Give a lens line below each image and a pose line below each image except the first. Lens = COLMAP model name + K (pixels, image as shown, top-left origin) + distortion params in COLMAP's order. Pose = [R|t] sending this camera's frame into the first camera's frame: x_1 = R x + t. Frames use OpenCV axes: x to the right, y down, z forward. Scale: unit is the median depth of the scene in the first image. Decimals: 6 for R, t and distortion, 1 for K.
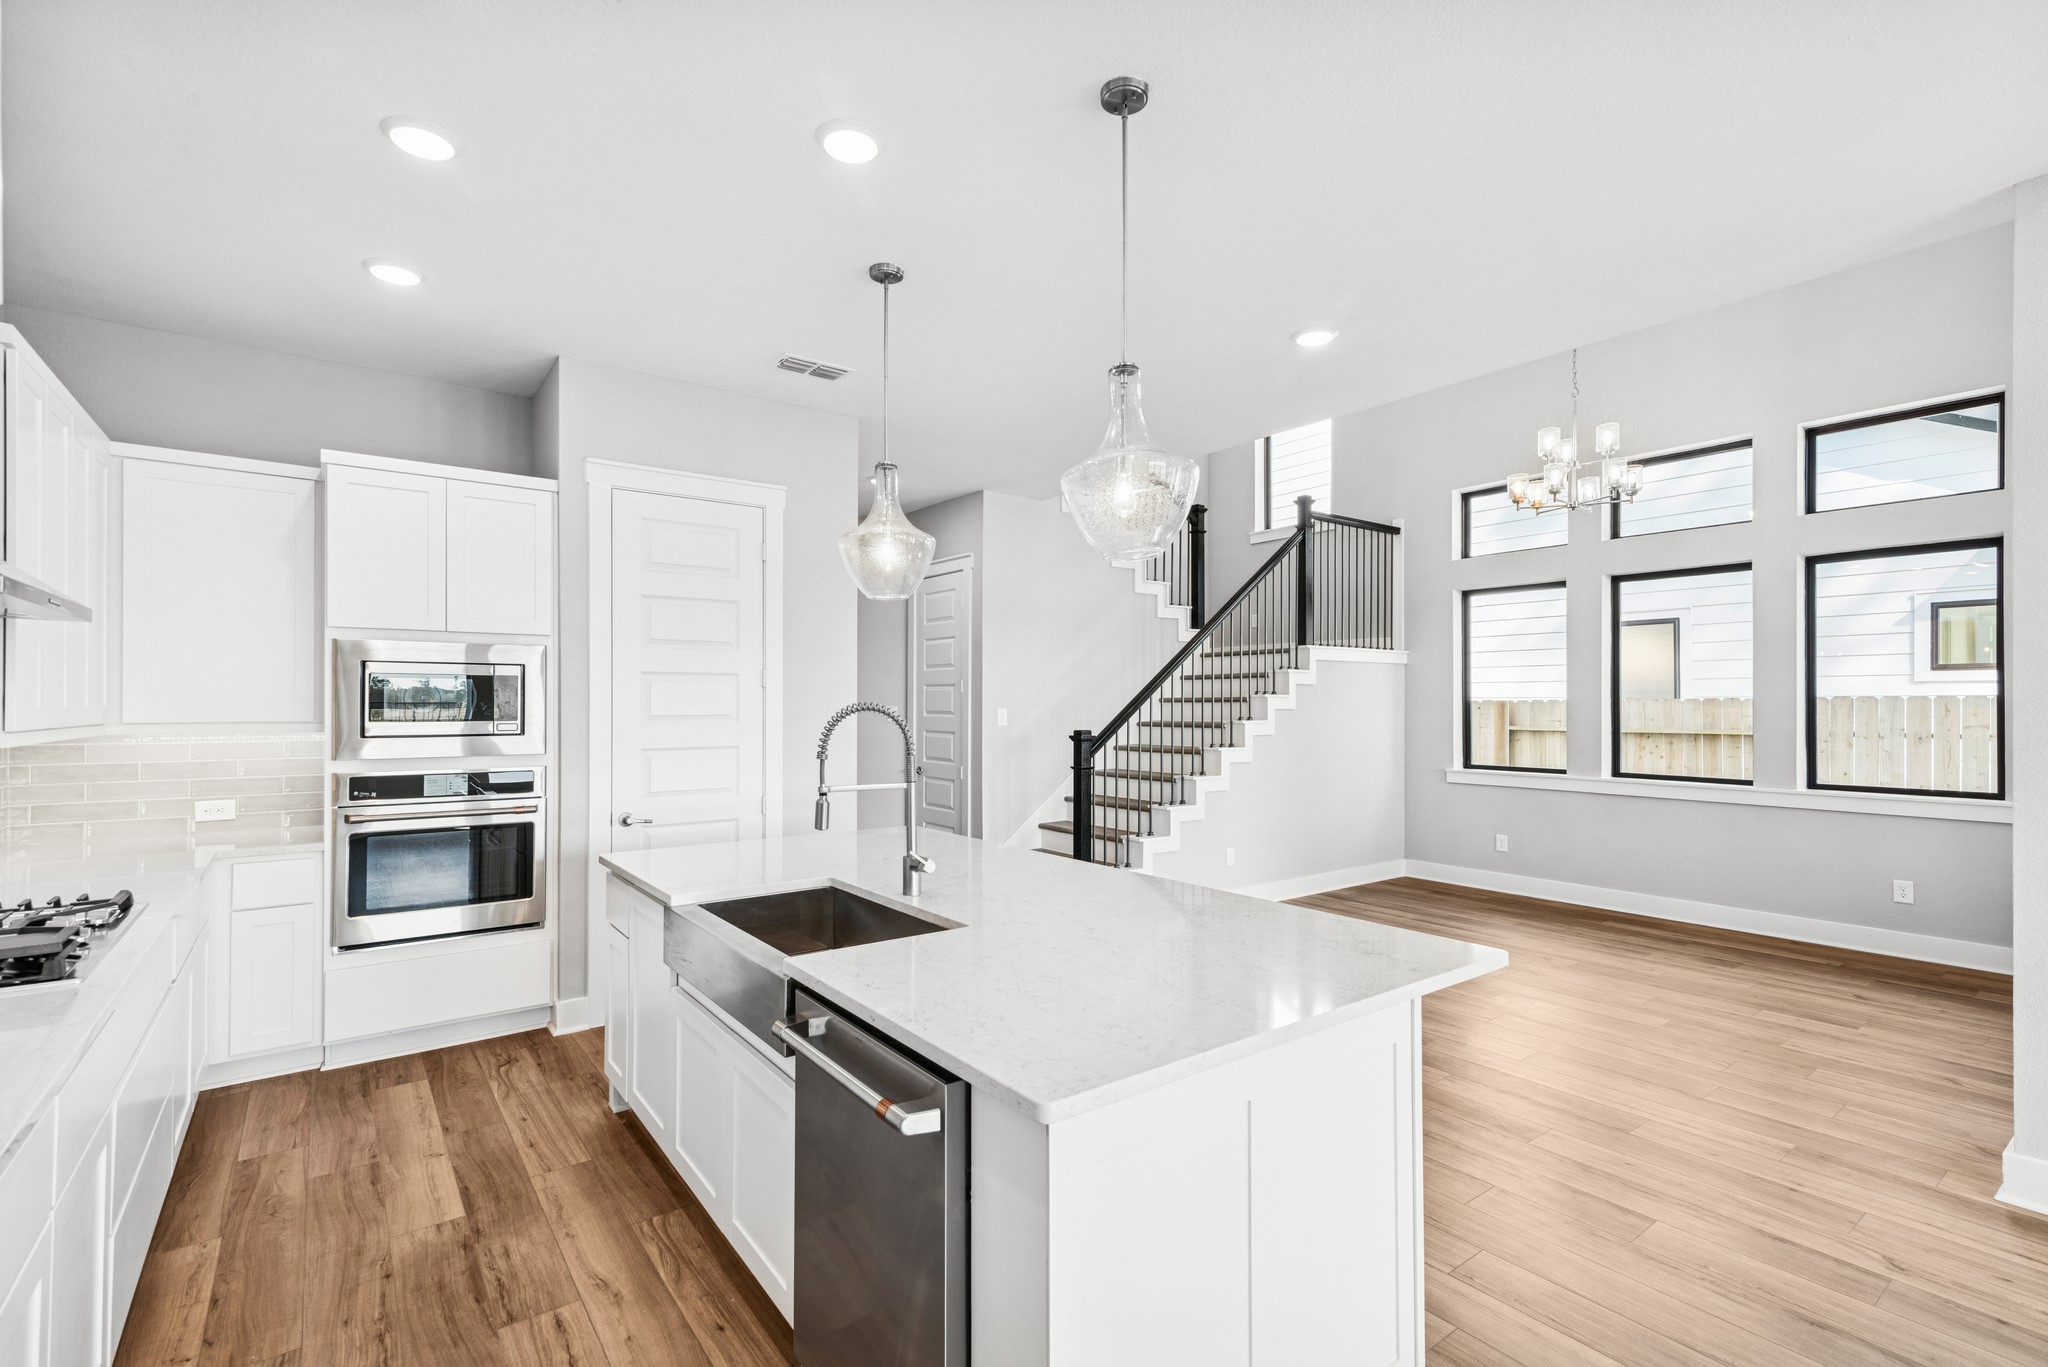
lens RADIAL K [[926.1, 0, 1026.3], [0, 926.1, 697.5], [0, 0, 1]] dist [0.016903, -0.001189]
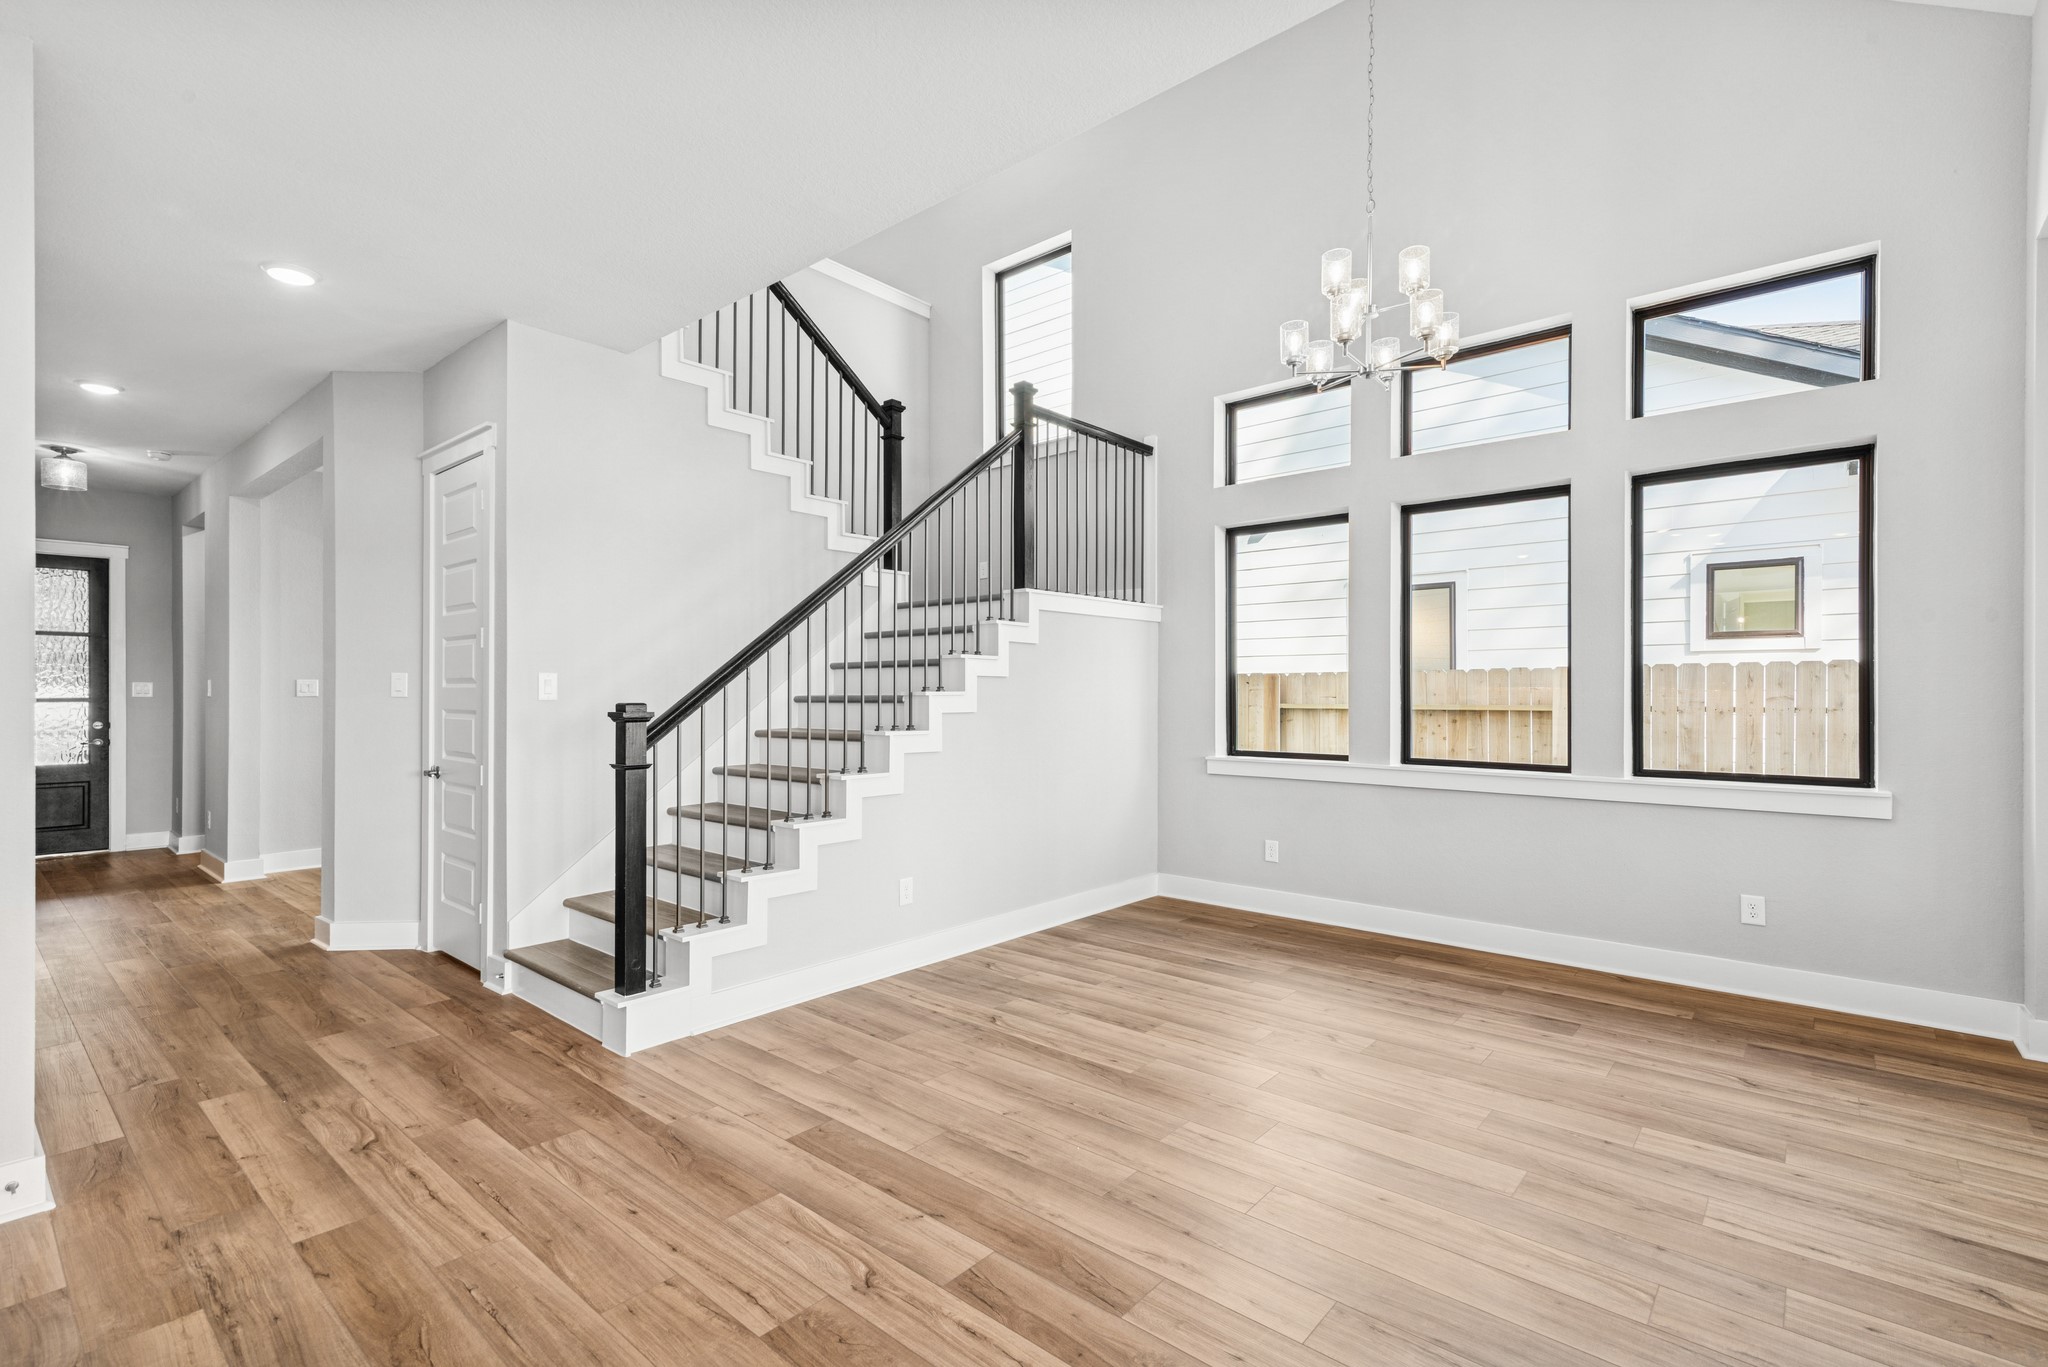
lens RADIAL K [[936.2, 0, 1026.3], [0, 936.2, 689.3], [0, 0, 1]] dist [0.016730, -0.000431]
pose [[0.976881, 0.000398, 0.213783, 0.228165], [-0.001115, 0.999994, 0.003234, 0.030476], [-0.213780, -0.003397, 0.976876, 0.445245]]
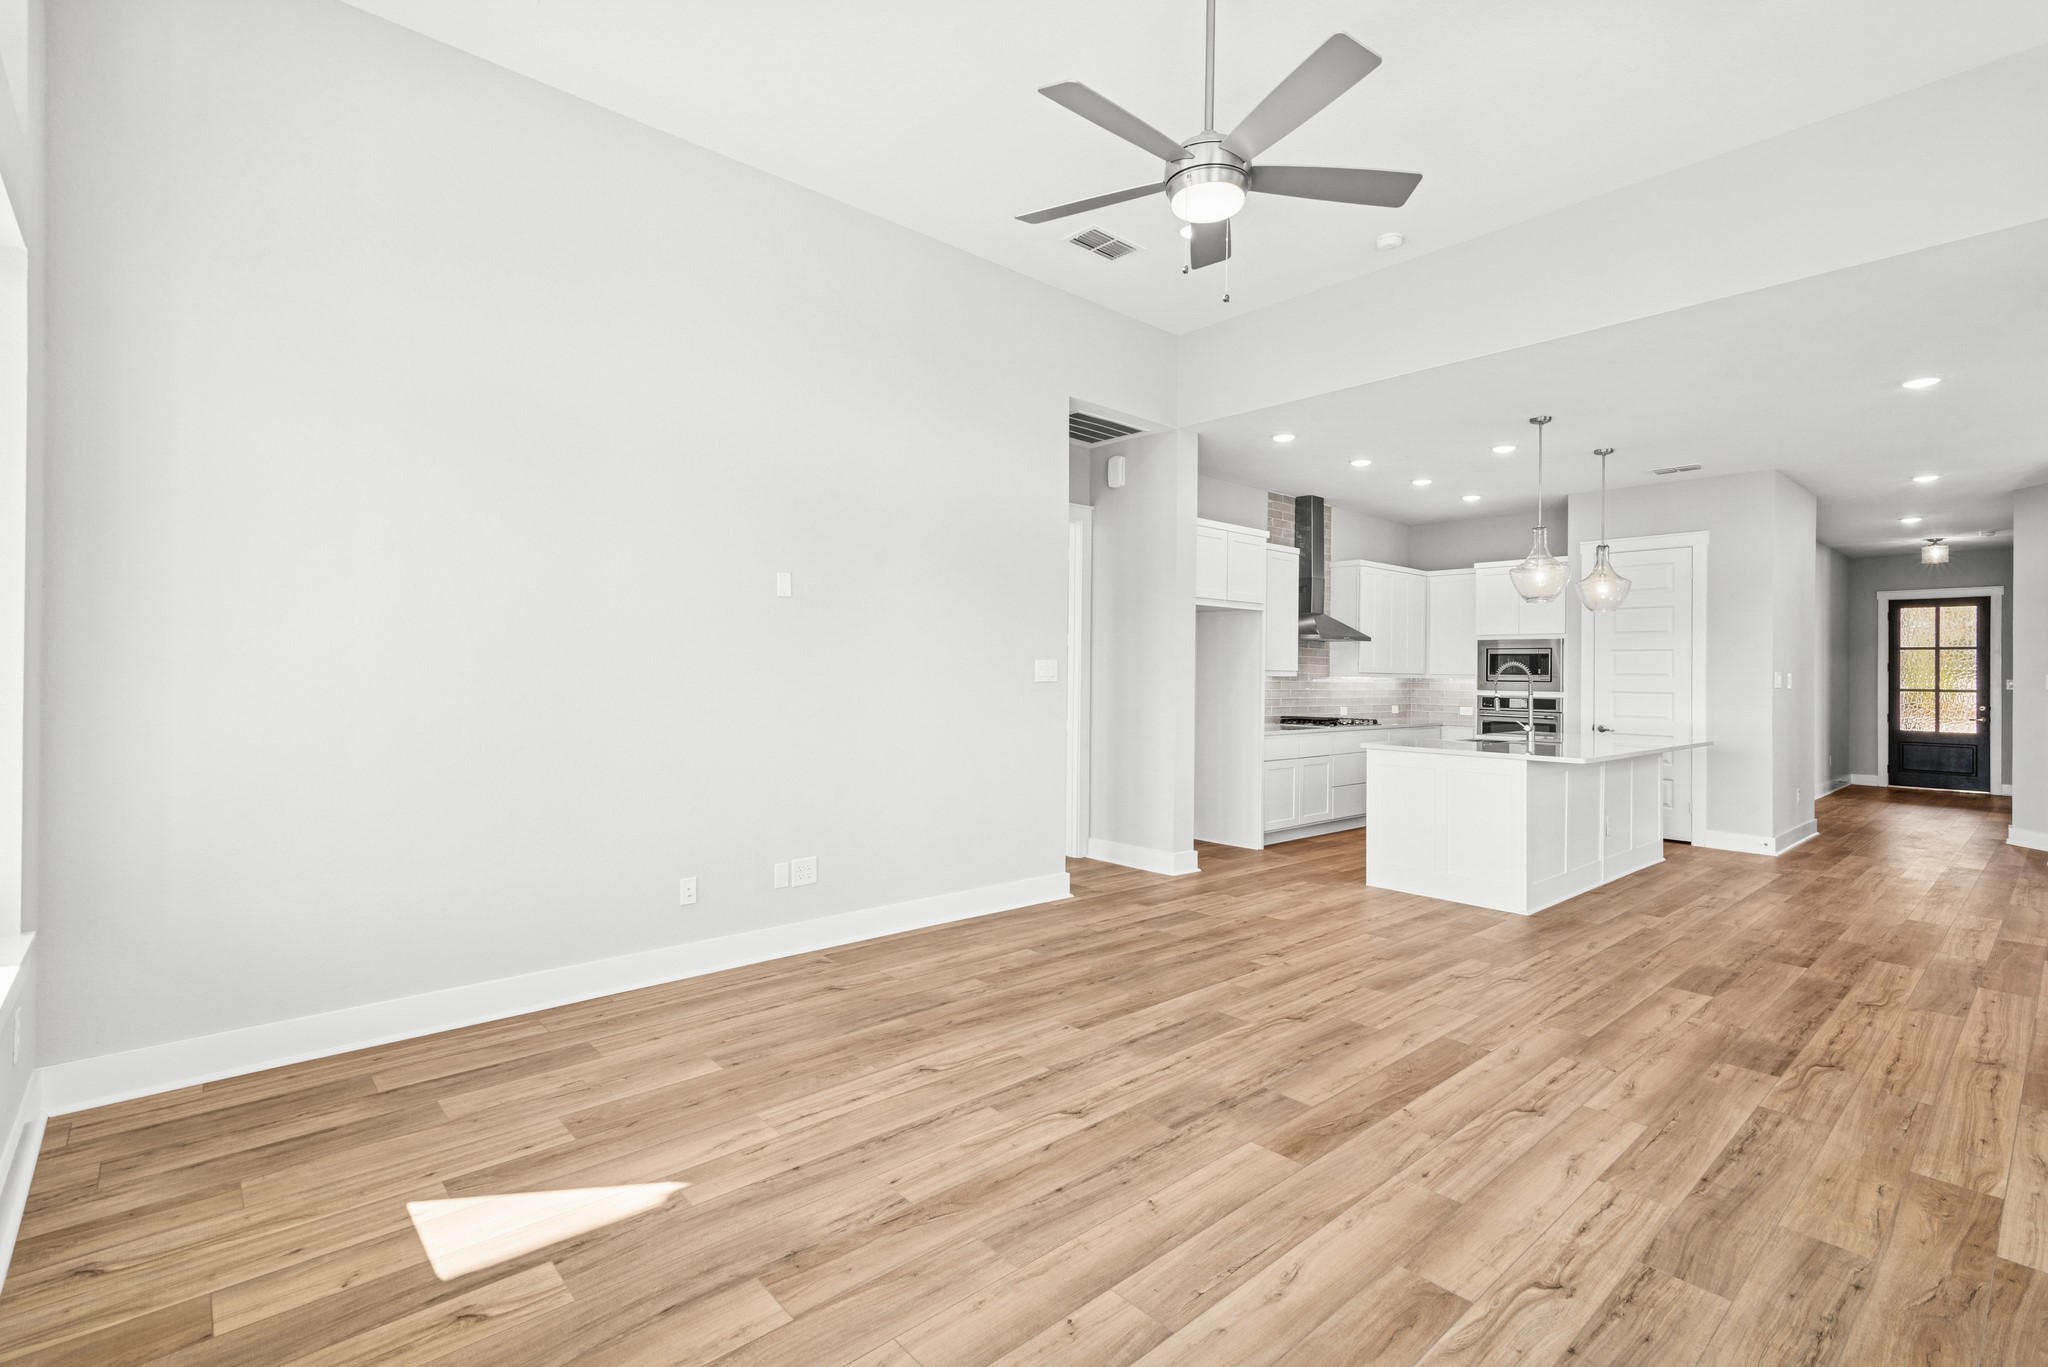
lens RADIAL K [[938.2, 0, 1028.8], [0, 938.2, 659.6], [0, 0, 1]] dist [0.014830, -0.000471]
pose [[0.089001, -0.013338, -0.995942, 1.276657], [-0.006547, 0.999881, -0.013976, 0.024145], [0.996010, 0.007764, 0.088903, -0.306081]]
